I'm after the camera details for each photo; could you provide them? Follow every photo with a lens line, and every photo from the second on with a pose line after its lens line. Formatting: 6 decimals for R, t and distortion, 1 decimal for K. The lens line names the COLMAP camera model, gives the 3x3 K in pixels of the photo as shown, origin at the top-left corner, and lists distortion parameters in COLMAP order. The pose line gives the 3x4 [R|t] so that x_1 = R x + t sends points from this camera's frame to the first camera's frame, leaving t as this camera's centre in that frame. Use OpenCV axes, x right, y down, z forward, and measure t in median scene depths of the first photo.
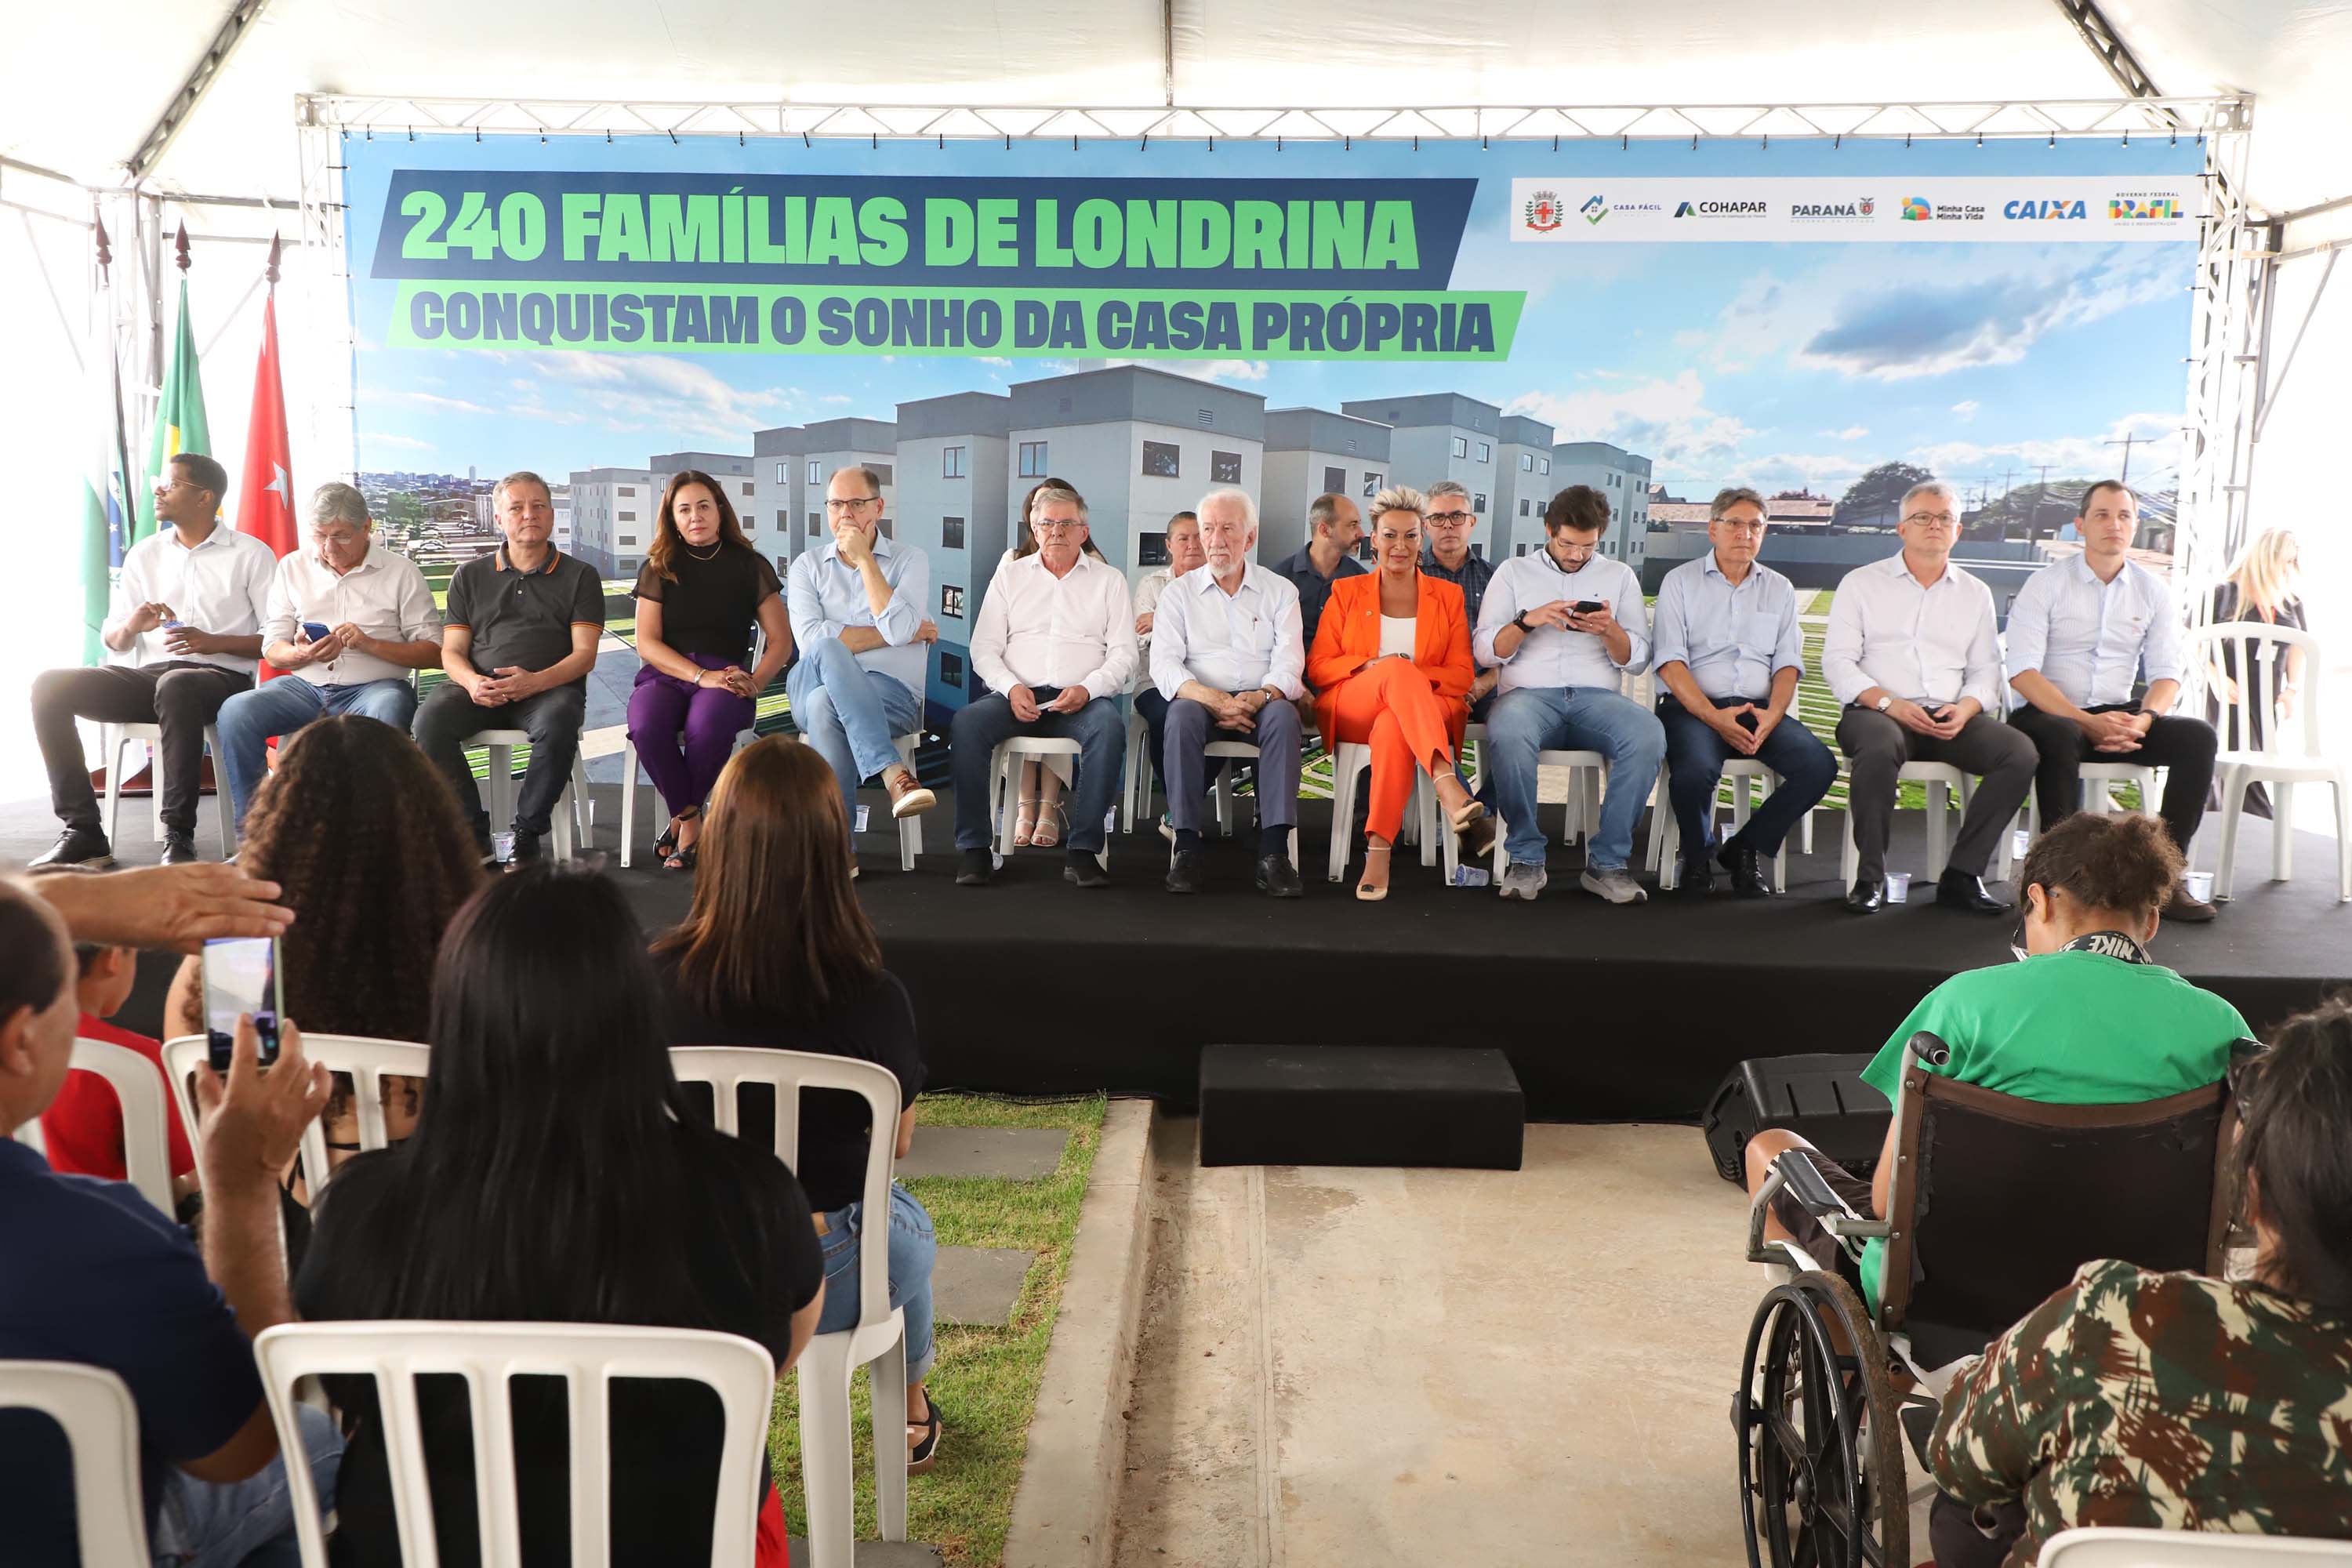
lens RADIAL K [[2107.8, 0, 1217.7], [0, 2107.8, 806.2], [0, 0, 1]] dist [0.053450, 0.051392]
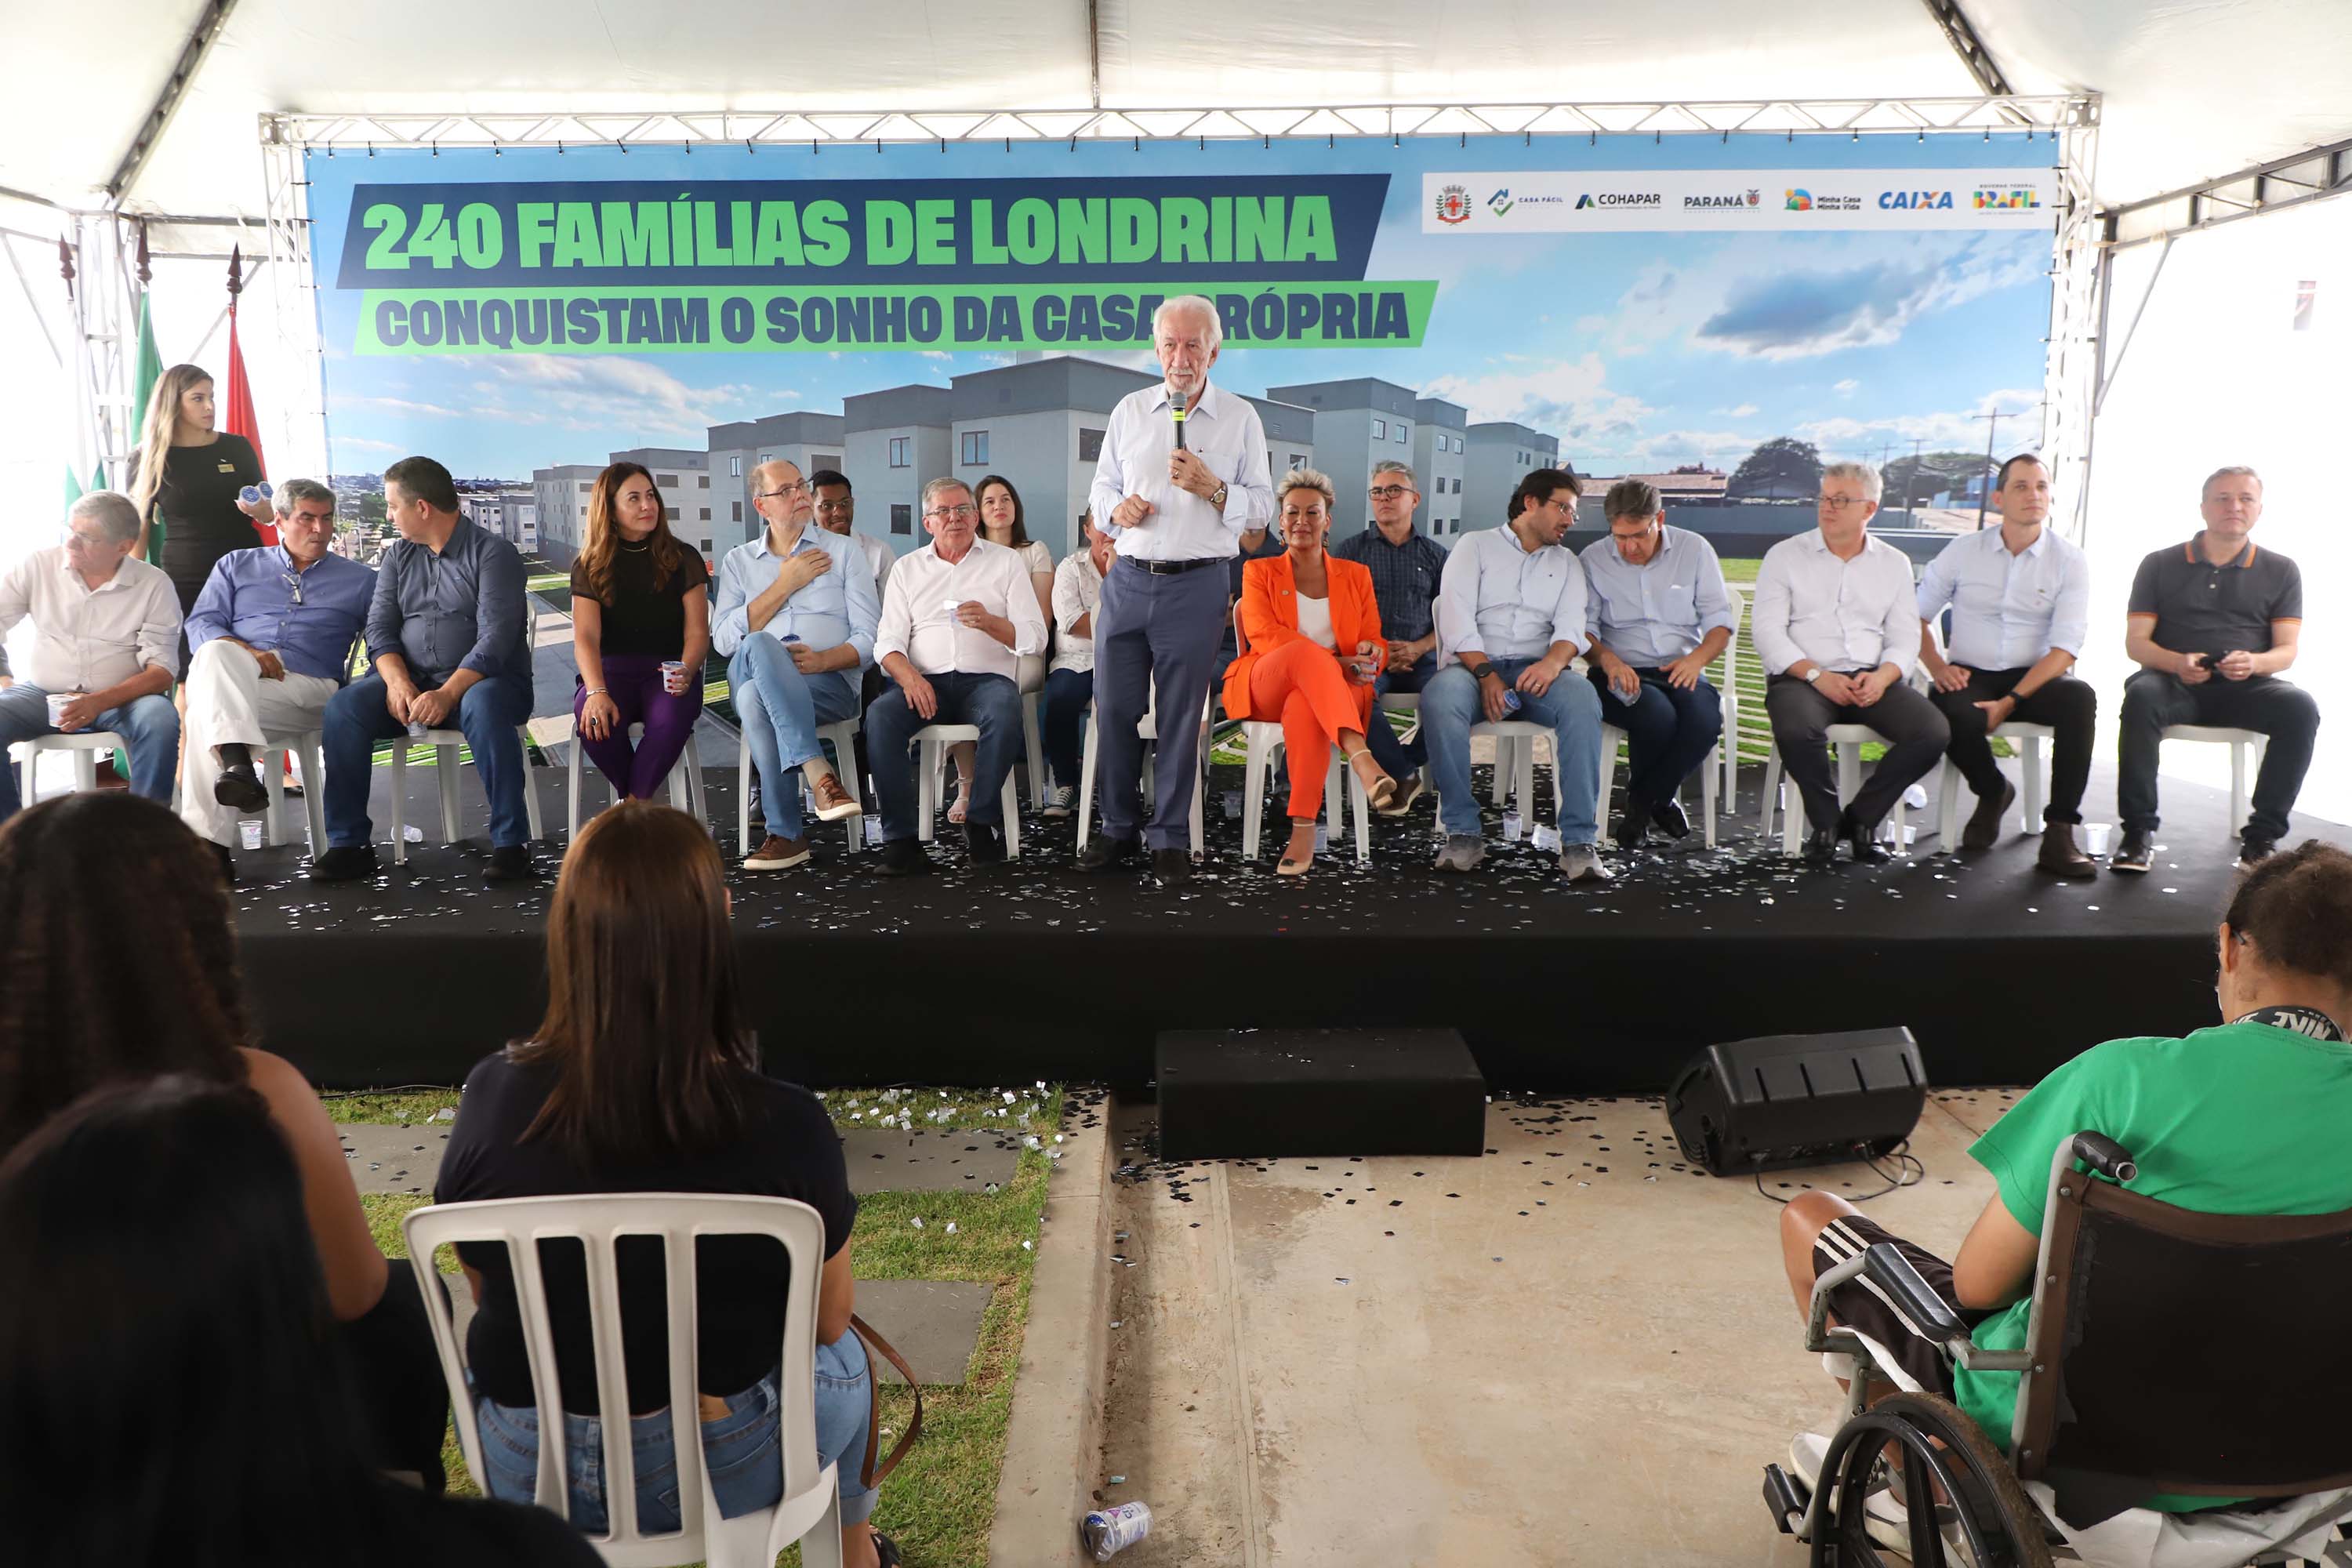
lens RADIAL K [[1790.2, 0, 1204.9], [0, 1790.2, 802.1], [0, 0, 1]] dist [-0.005318, 0.040195]
pose [[0.999175, -0.024958, 0.032047, -0.006063], [0.023912, 0.999182, 0.032599, -0.014708], [-0.032834, -0.031805, 0.998955, 0.102071]]
